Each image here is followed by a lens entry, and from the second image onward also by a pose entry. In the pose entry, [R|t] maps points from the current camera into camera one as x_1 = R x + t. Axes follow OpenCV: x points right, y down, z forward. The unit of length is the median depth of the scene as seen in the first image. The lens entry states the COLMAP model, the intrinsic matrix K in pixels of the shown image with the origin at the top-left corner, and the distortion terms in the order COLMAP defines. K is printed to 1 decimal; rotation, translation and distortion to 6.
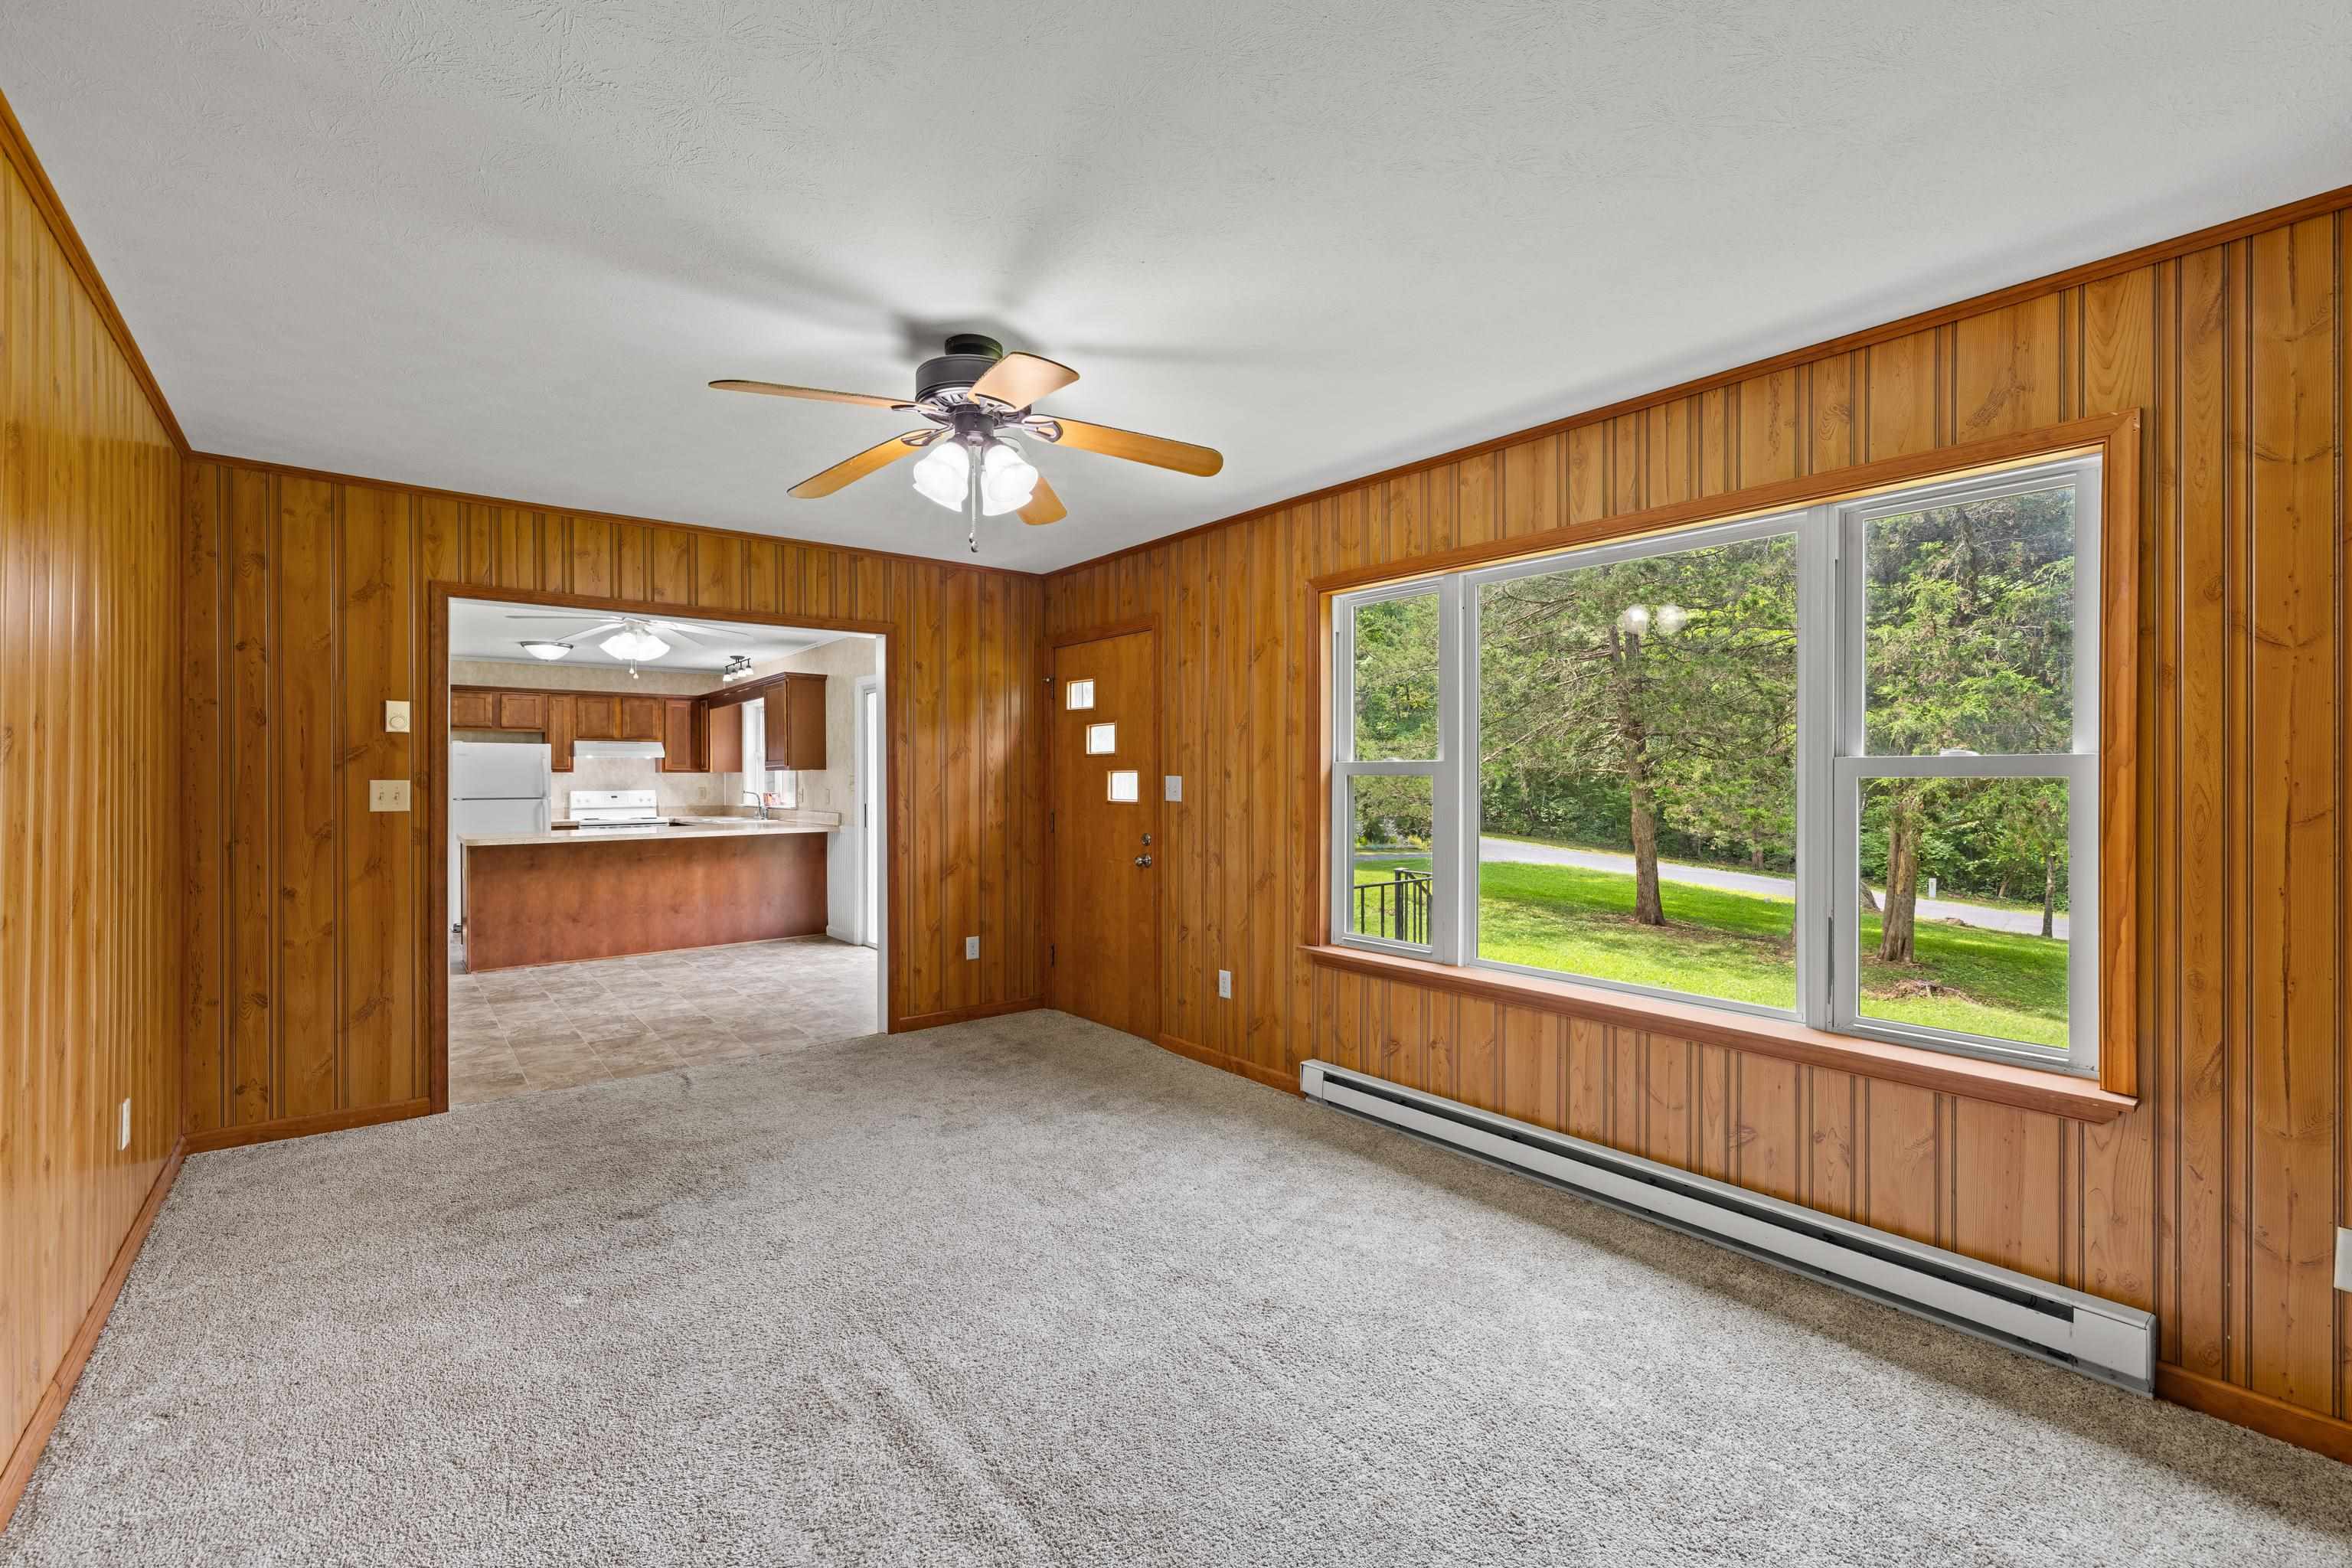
lens RADIAL K [[1002.0, 0, 1179.0], [0, 1002.0, 780.6], [0, 0, 1]] dist [0.001168, 0.000198]
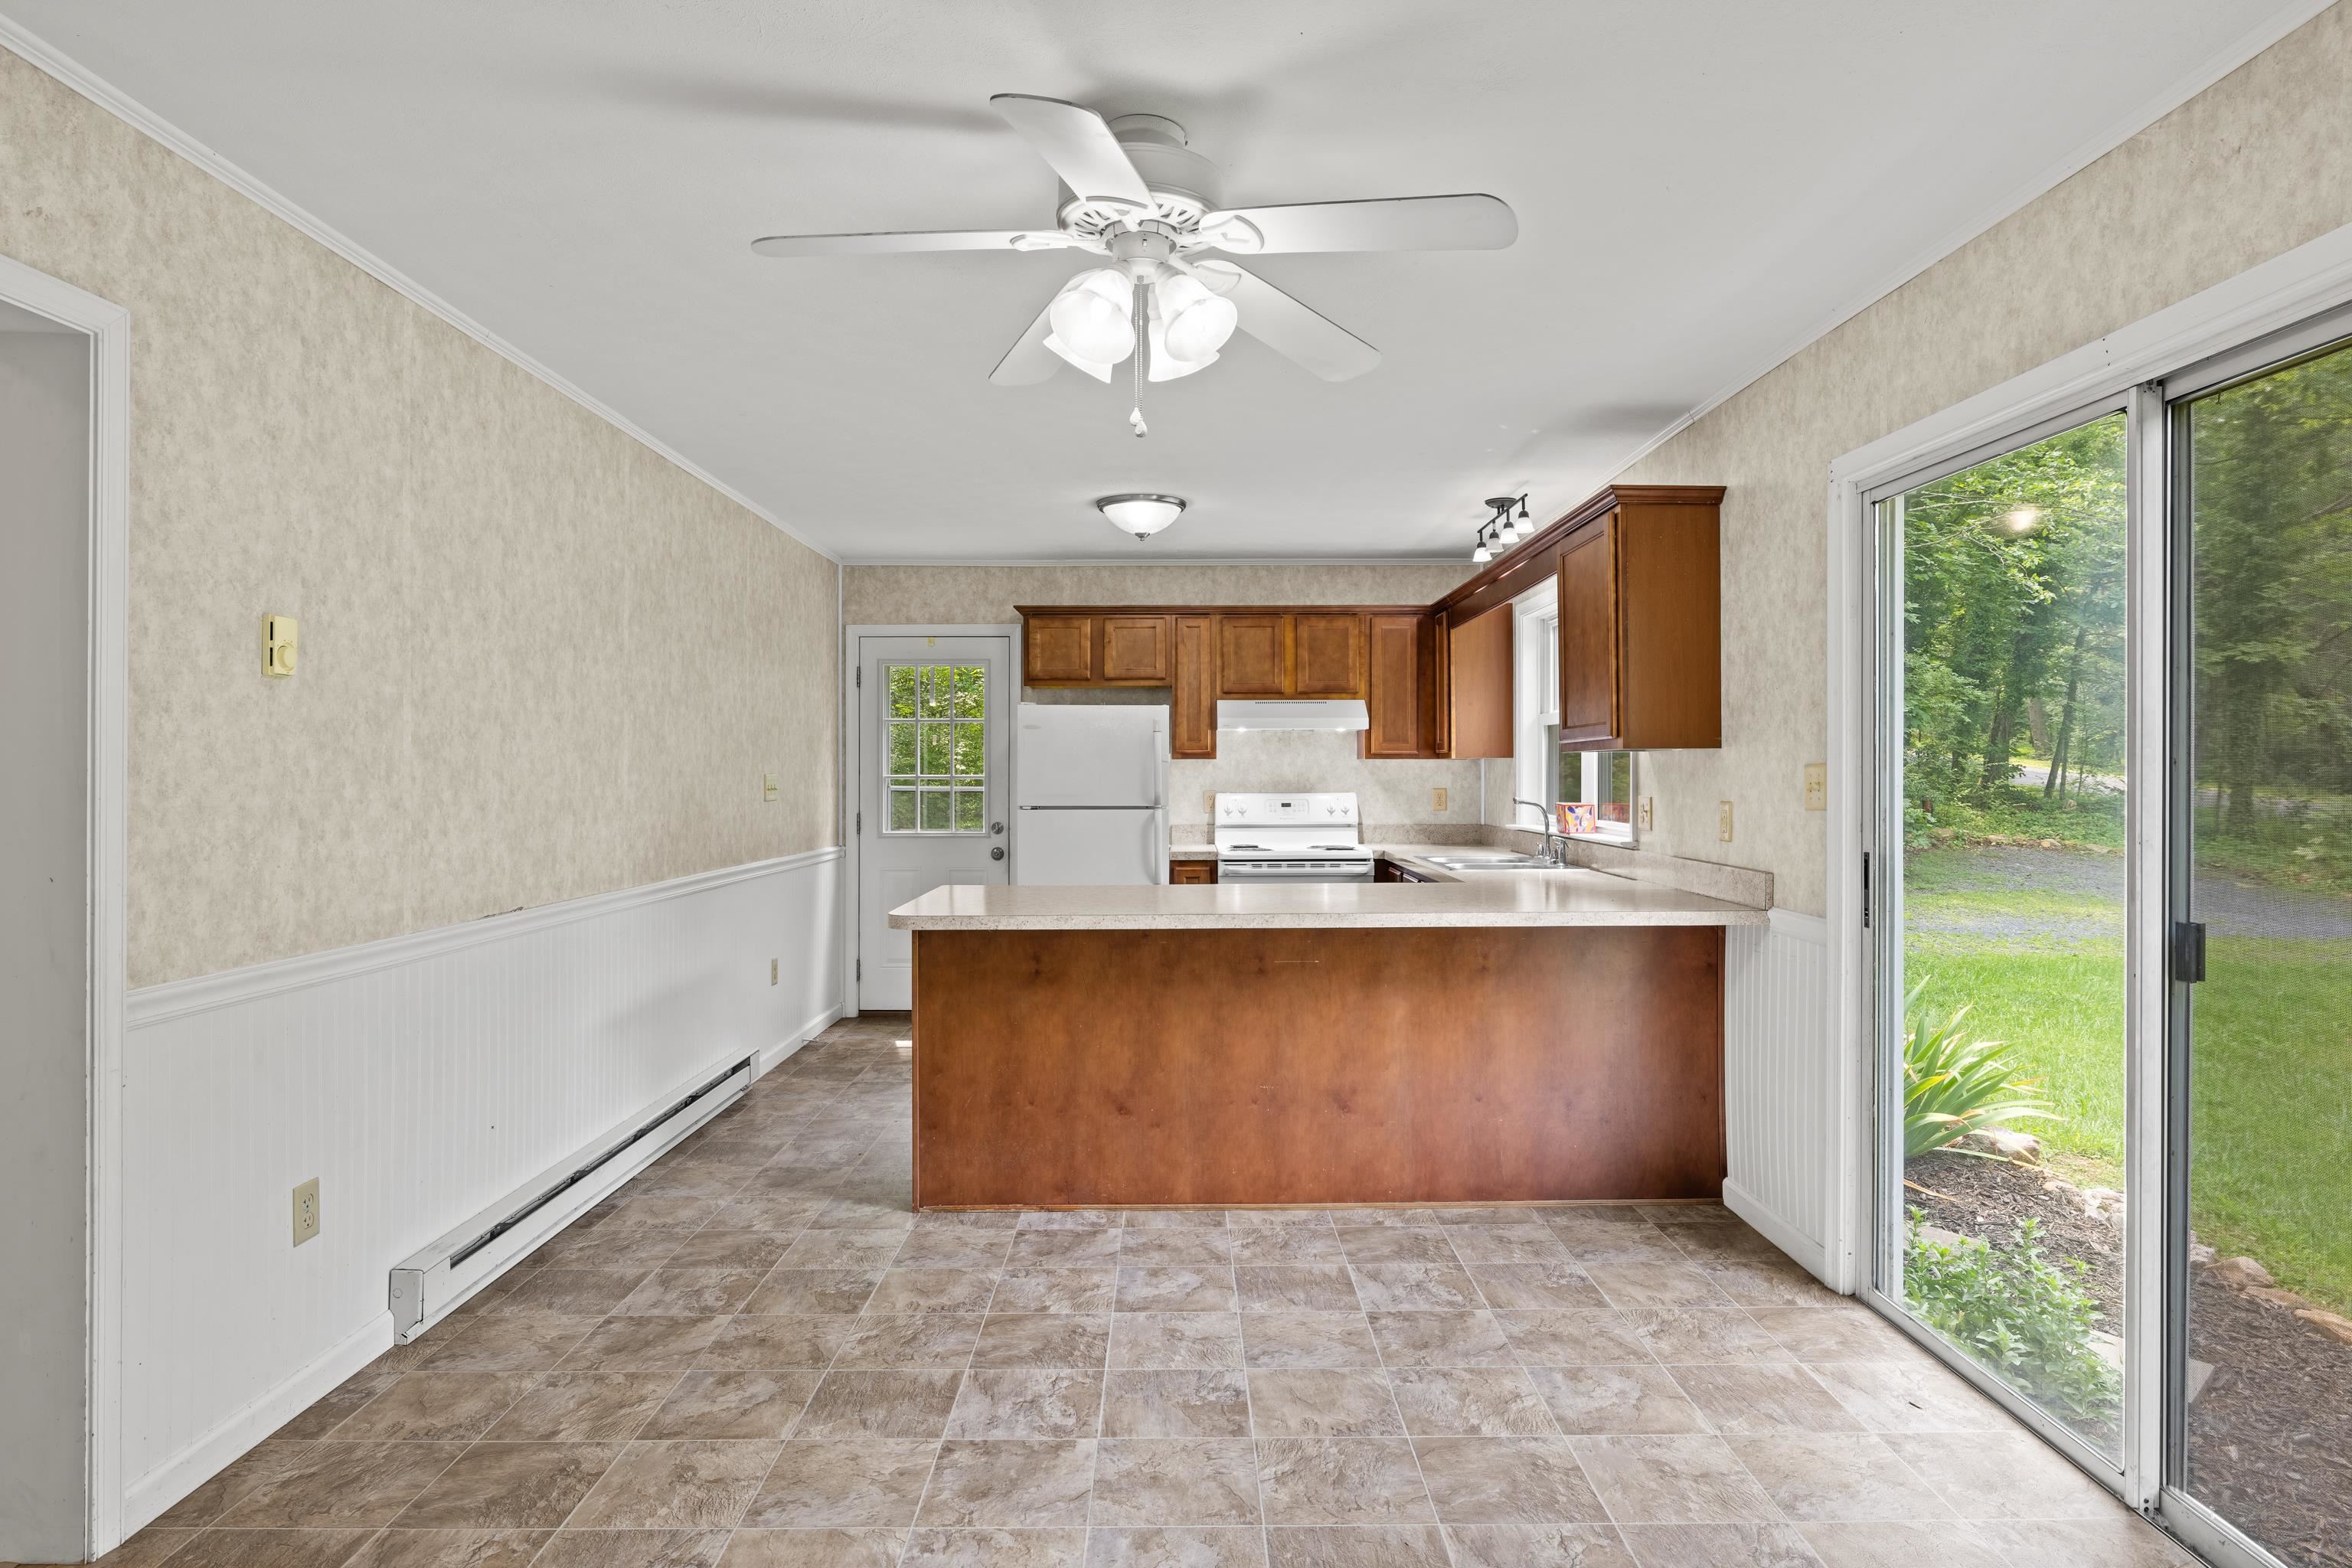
lens RADIAL K [[1311.4, 0, 1182.2], [0, 1311.4, 772.2], [0, 0, 1]] dist [0.001592, 0.000047]
pose [[0.782990, 0.001669, -0.622032, -0.205227], [-0.001860, 0.999998, 0.000341, -0.001667], [0.622031, 0.000890, 0.782992, 0.496501]]
